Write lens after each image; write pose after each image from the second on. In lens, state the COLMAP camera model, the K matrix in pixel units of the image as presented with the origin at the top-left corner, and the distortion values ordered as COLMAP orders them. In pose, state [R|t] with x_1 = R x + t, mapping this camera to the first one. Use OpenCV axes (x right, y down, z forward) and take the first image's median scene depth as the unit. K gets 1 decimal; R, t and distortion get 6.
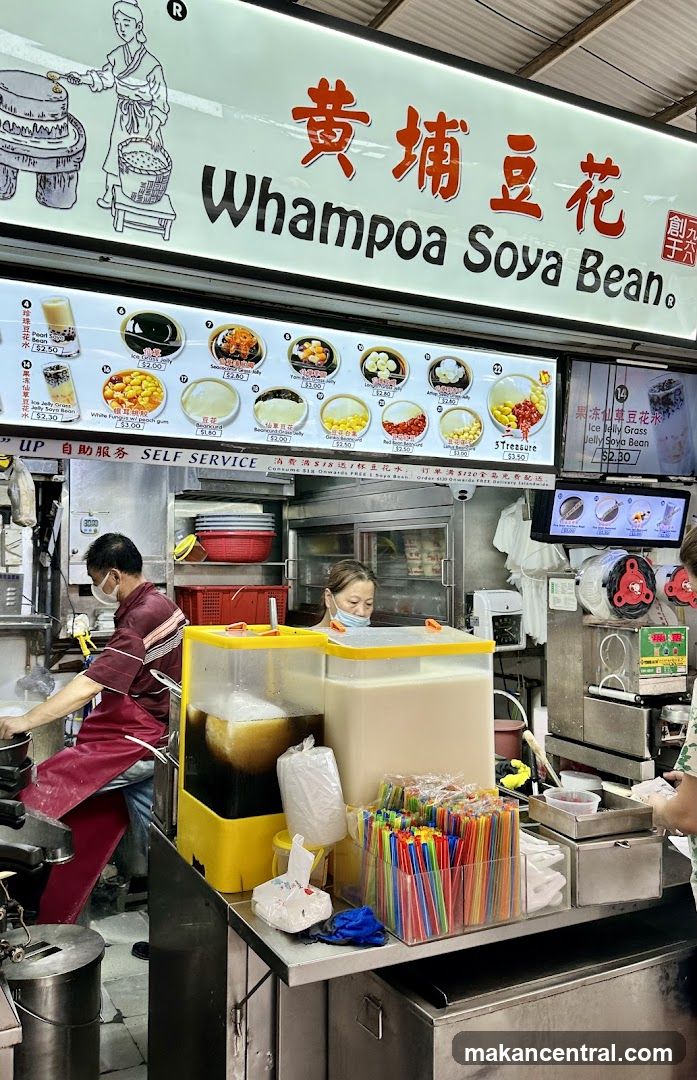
lens RADIAL K [[825.7, 0, 291.7], [0, 825.7, 534.5], [0, 0, 1]] dist [0.020405, -0.053231]
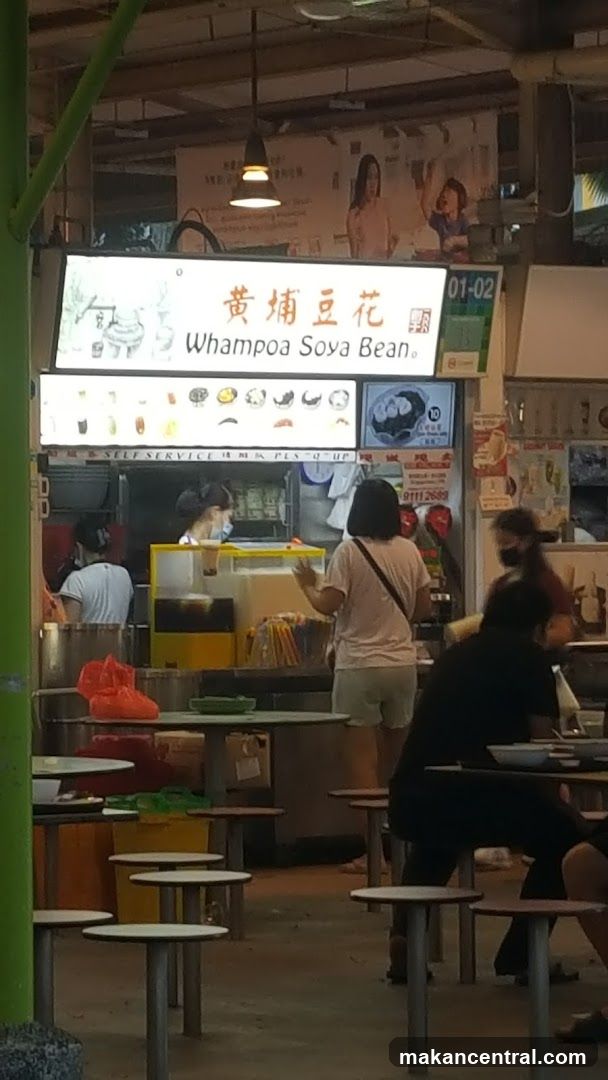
lens RADIAL K [[4156.3, 0, 303.4], [0, 4156.3, 540.6], [0, 0, 1]] dist [-0.410252, 0.000000]
pose [[0.979334, -0.012482, 0.201866, -1.847565], [0.004330, 0.999159, 0.040773, -0.294846], [-0.202205, -0.039057, 0.978564, -9.010115]]
